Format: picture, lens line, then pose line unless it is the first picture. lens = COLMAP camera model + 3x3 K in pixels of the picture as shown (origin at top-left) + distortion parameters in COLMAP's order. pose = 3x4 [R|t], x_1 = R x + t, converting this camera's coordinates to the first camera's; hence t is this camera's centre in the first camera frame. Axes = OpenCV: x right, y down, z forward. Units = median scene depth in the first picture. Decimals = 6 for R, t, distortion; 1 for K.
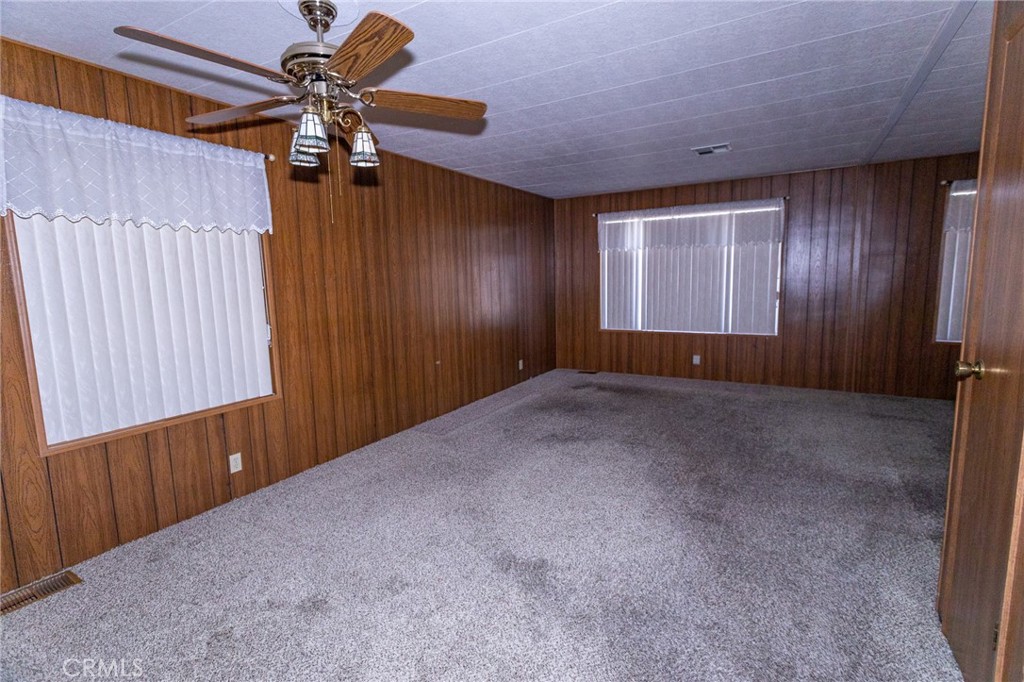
lens RADIAL K [[482.8, 0, 508.3], [0, 482.8, 335.5], [0, 0, 1]] dist [0.002474, 0.001464]
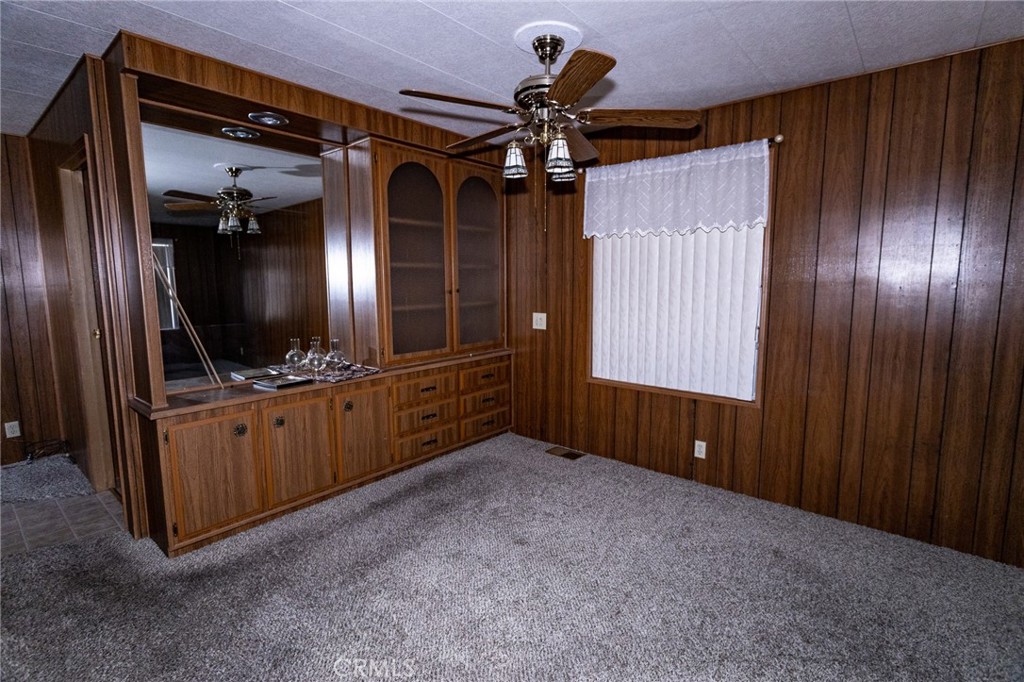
lens RADIAL K [[498.2, 0, 512.0], [0, 498.2, 341.0], [0, 0, 1]] dist [0.002626, 0.000512]
pose [[-0.172471, 0.142324, -0.974678, 0.557274], [-0.117371, 0.979487, 0.163795, -0.103540], [0.977997, 0.142649, -0.152229, 0.750045]]
